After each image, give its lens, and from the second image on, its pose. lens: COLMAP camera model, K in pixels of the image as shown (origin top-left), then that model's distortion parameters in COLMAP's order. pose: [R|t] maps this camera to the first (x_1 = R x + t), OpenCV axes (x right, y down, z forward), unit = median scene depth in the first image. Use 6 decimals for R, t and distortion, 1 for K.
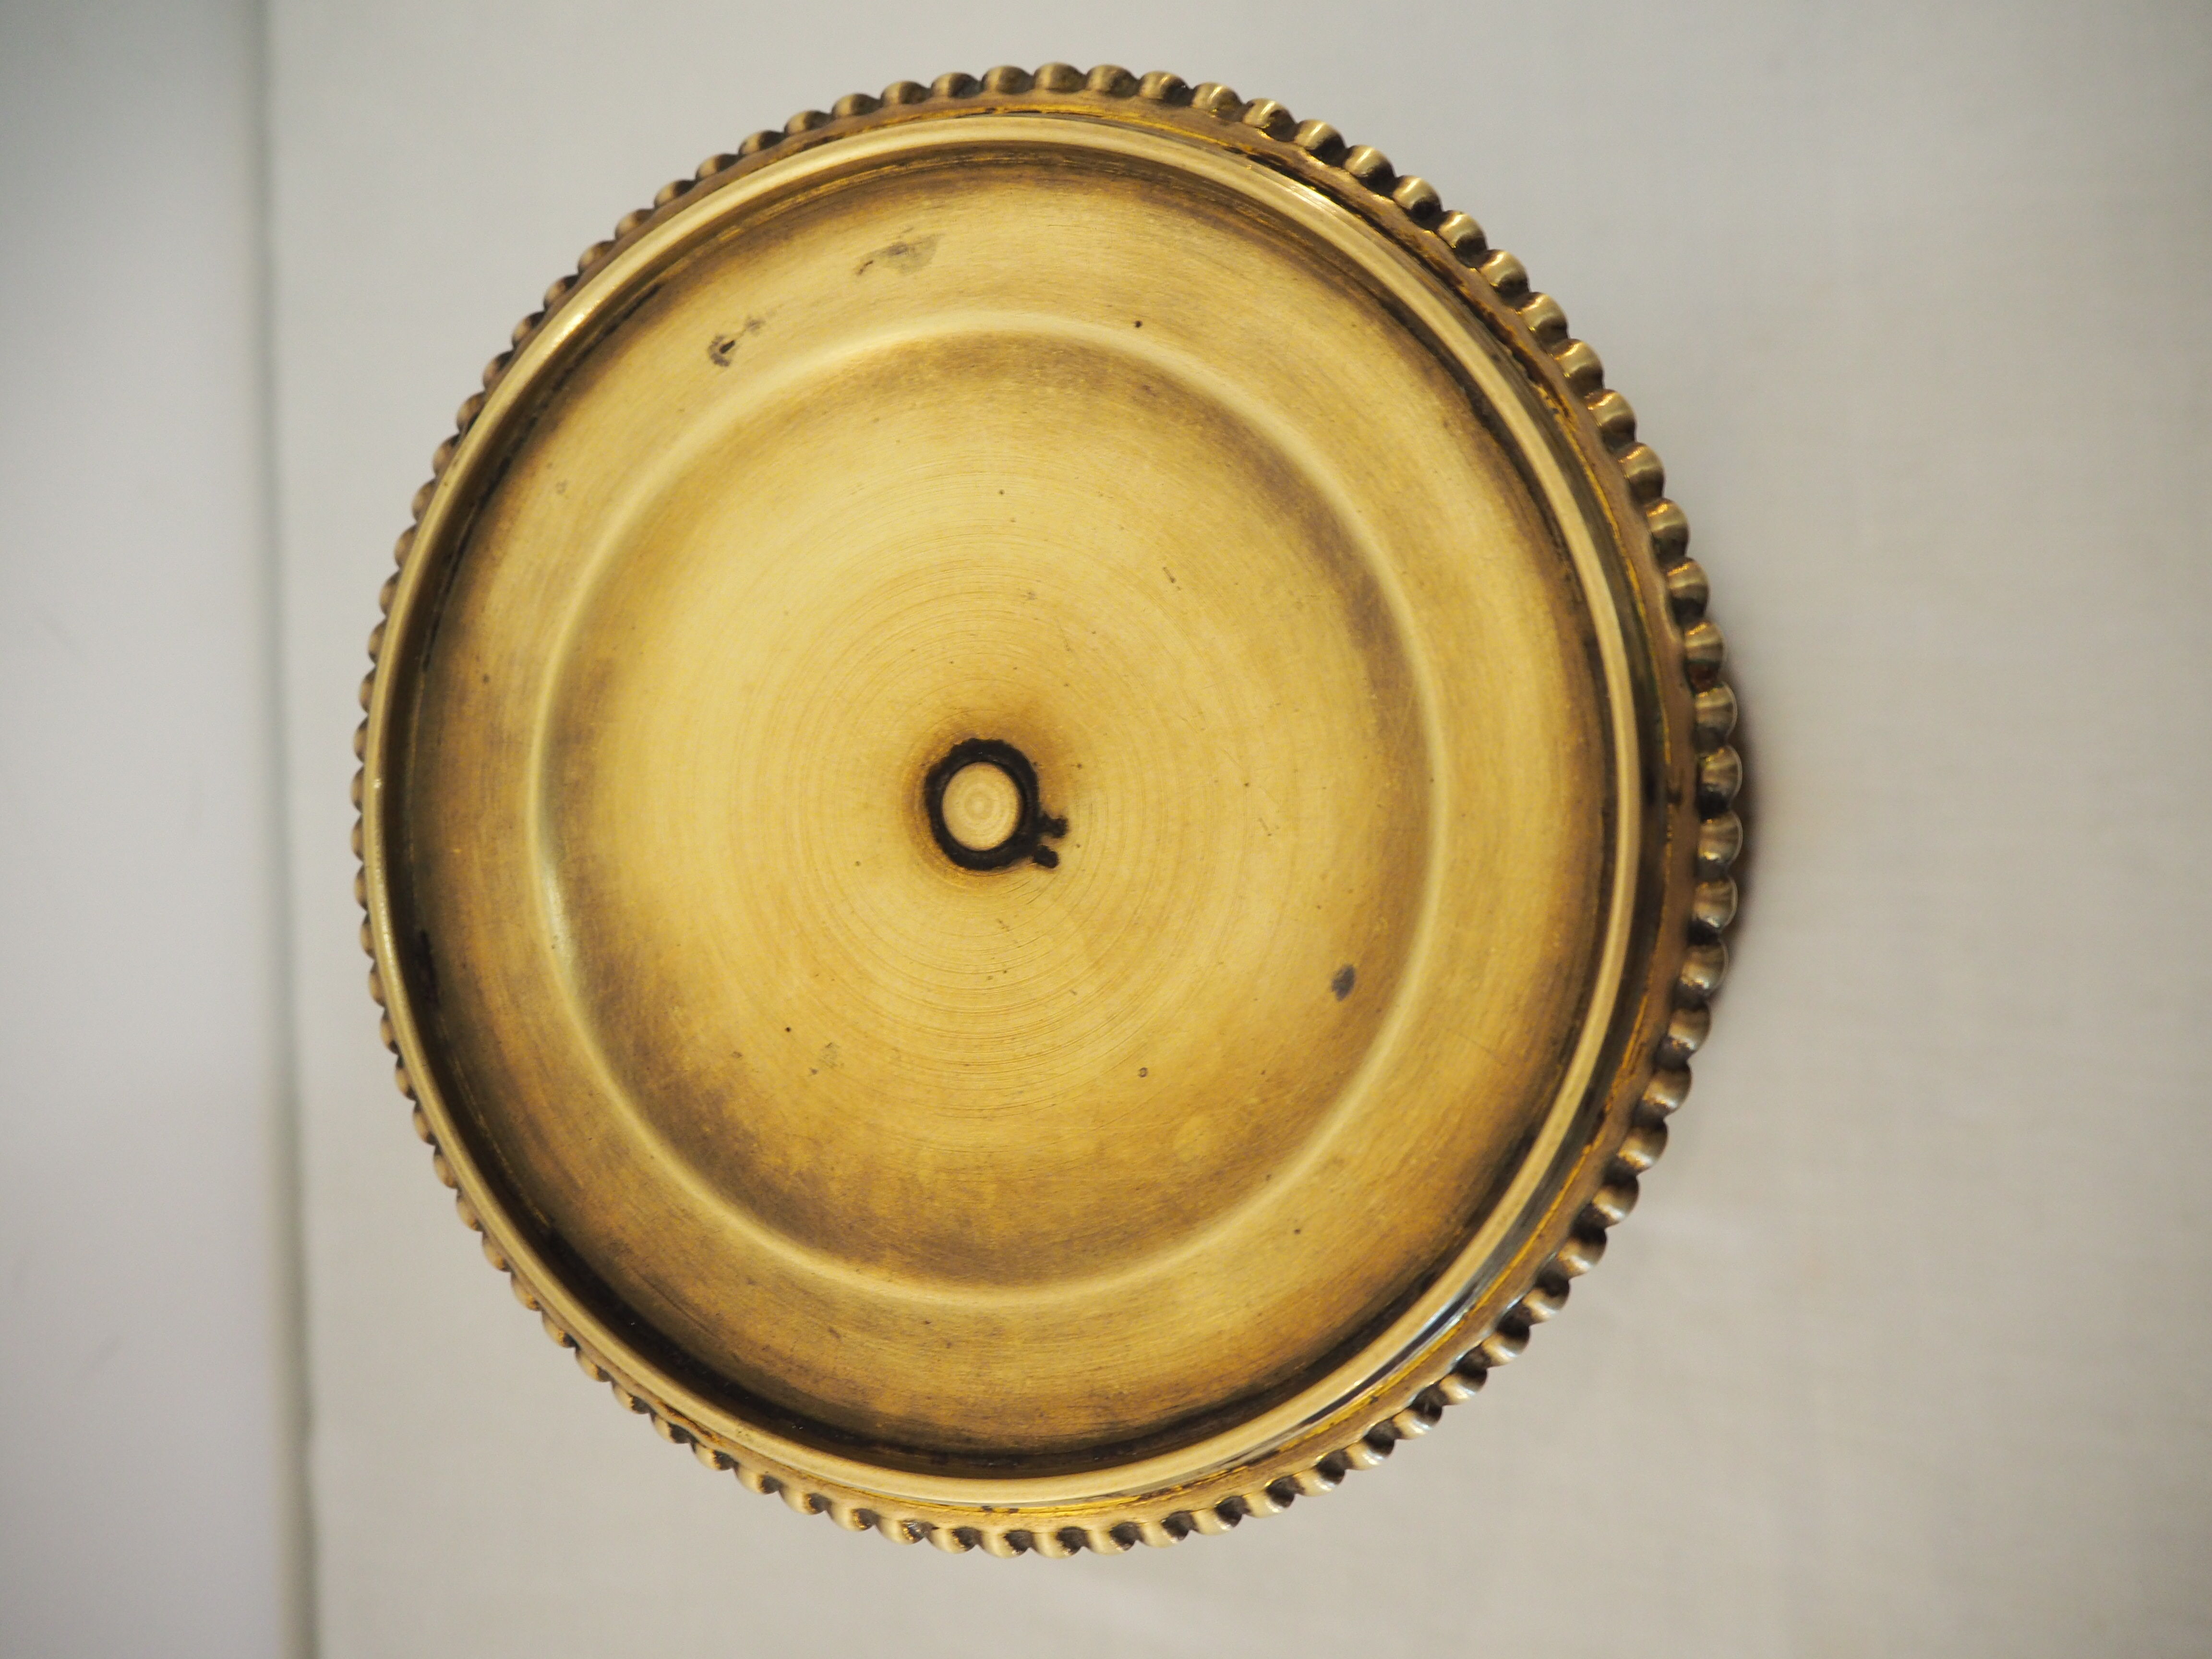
lens RADIAL K [[1764.8, 0, 1106.0], [0, 1764.8, 829.5], [0, 0, 1]] dist [-0.000110, 0.000182]
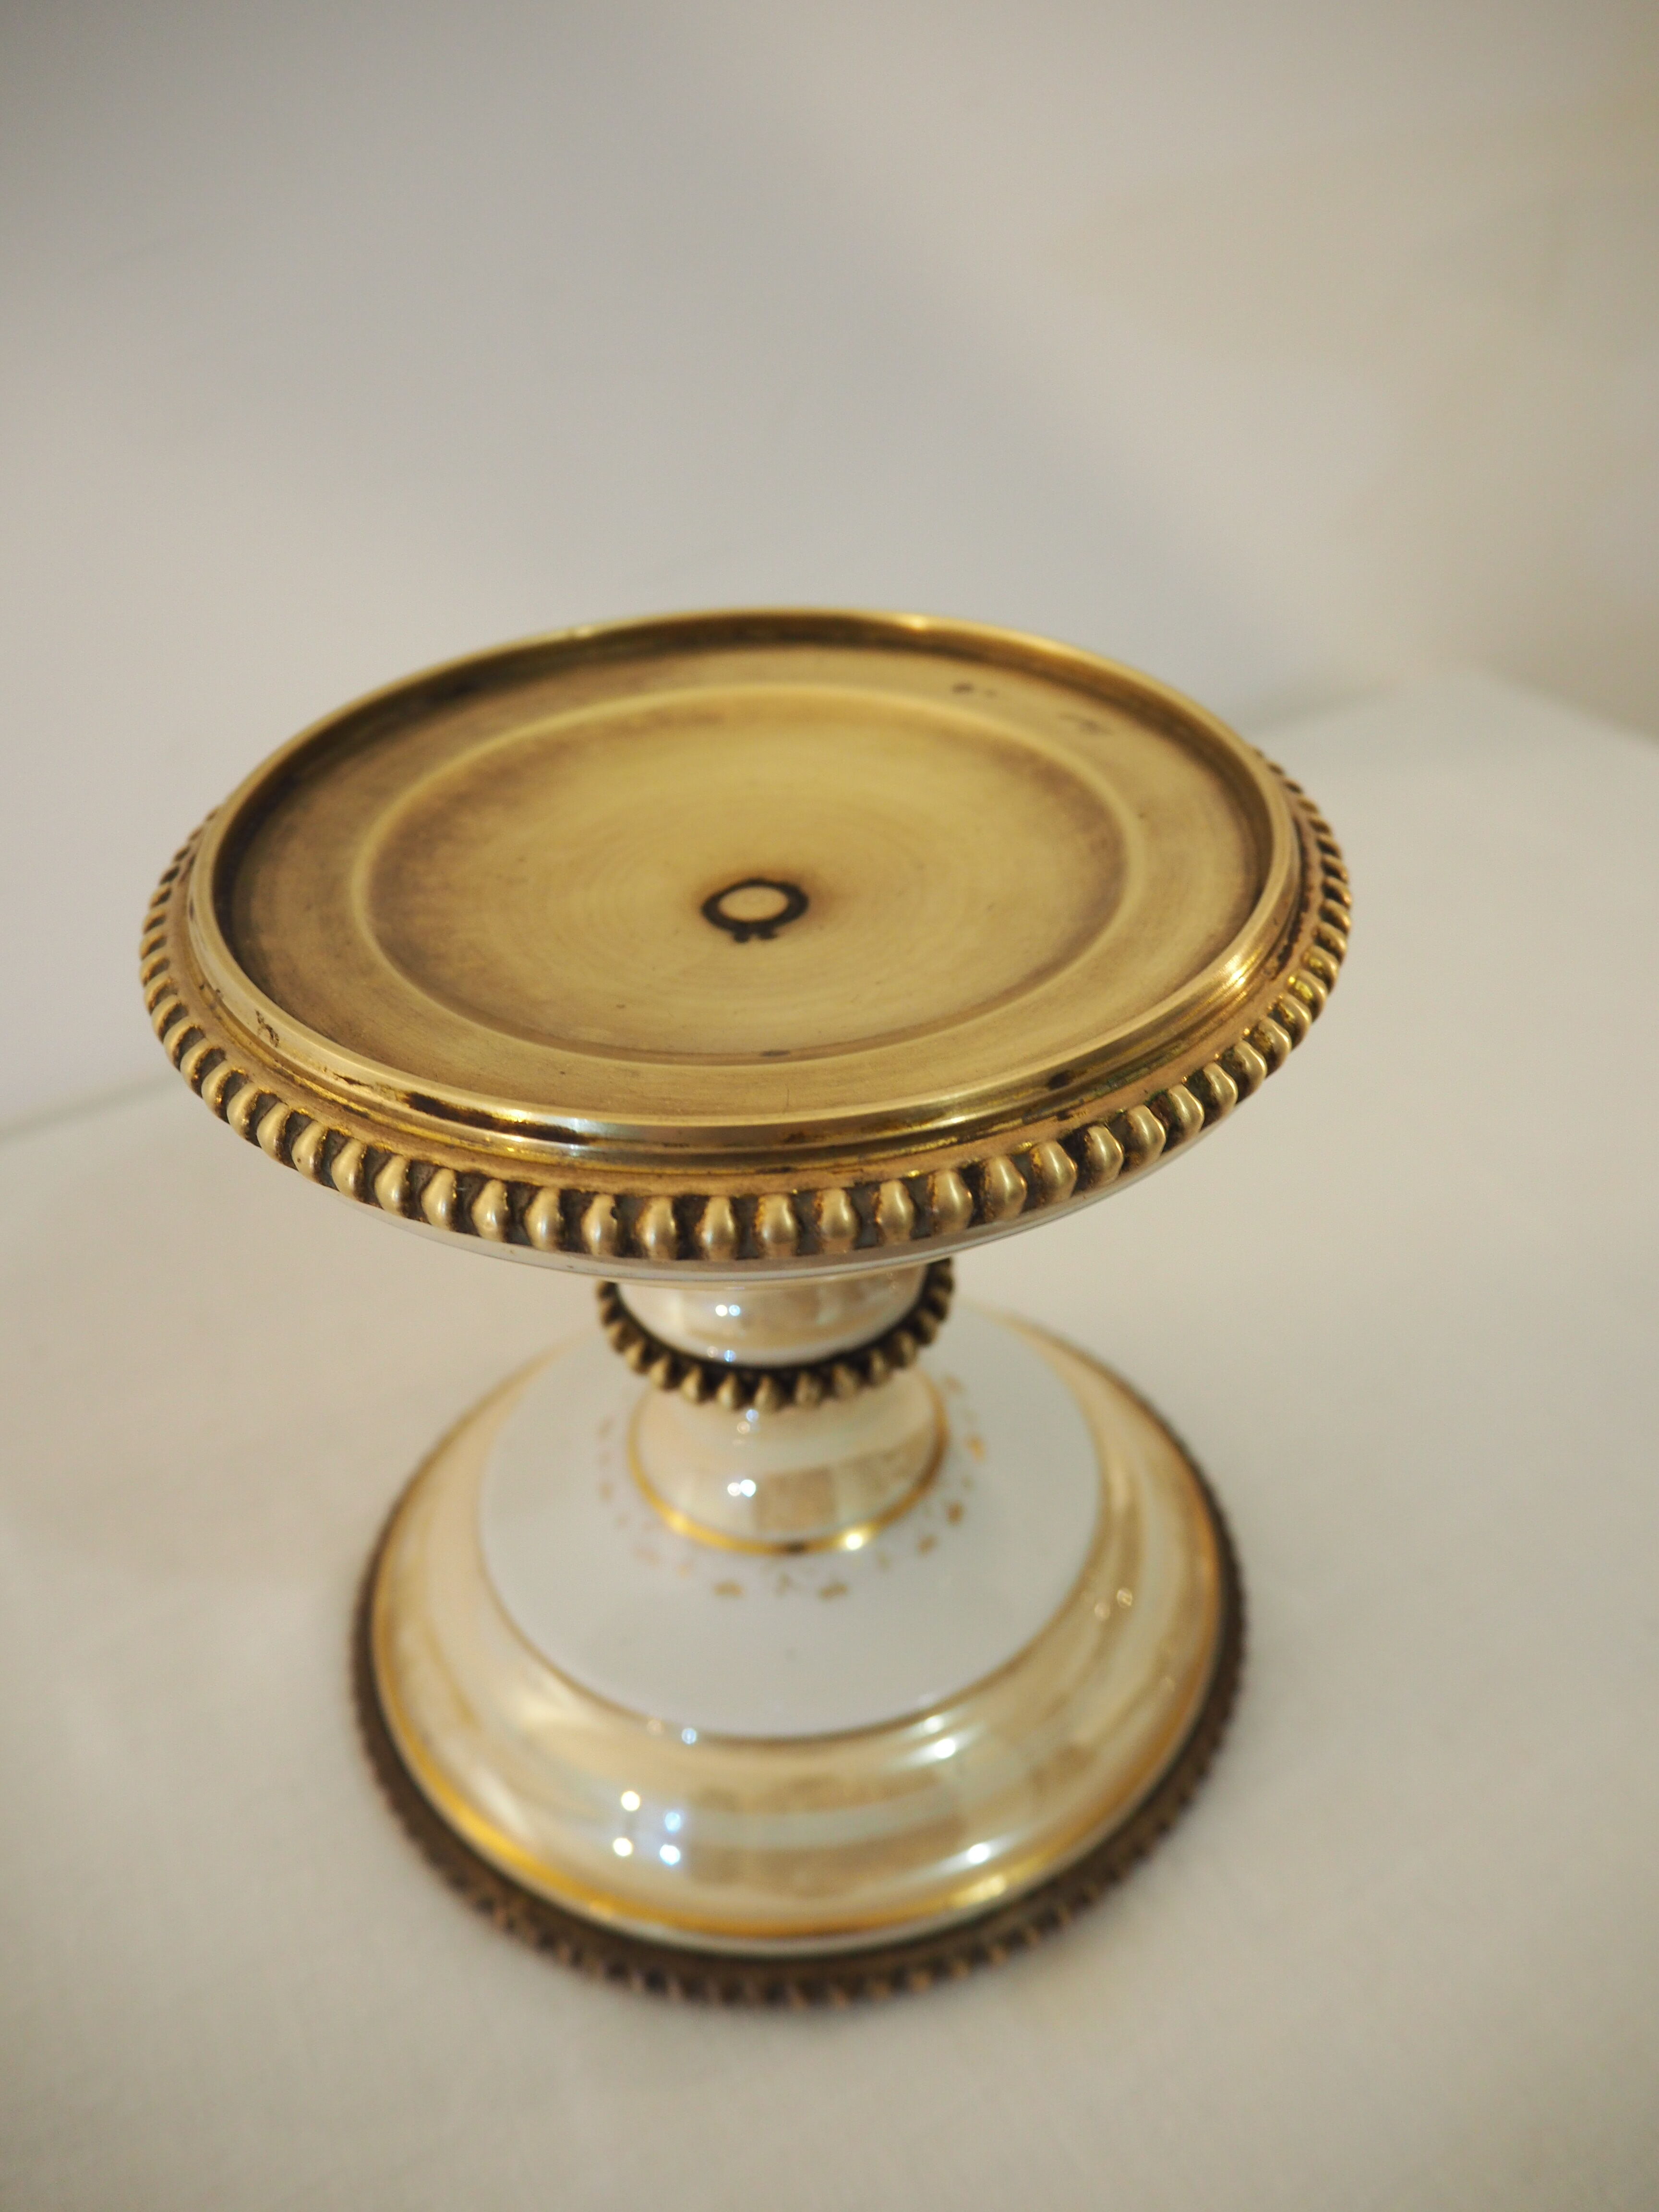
lens RADIAL K [[1764.8, 0, 829.5], [0, 1764.8, 1106.0], [0, 0, 1]] dist [-0.000110, 0.000182]
pose [[0.456288, 0.758294, -0.465609, 0.673641], [-0.880762, 0.310354, -0.357686, 0.451508], [-0.126727, 0.573299, 0.809487, 0.070706]]
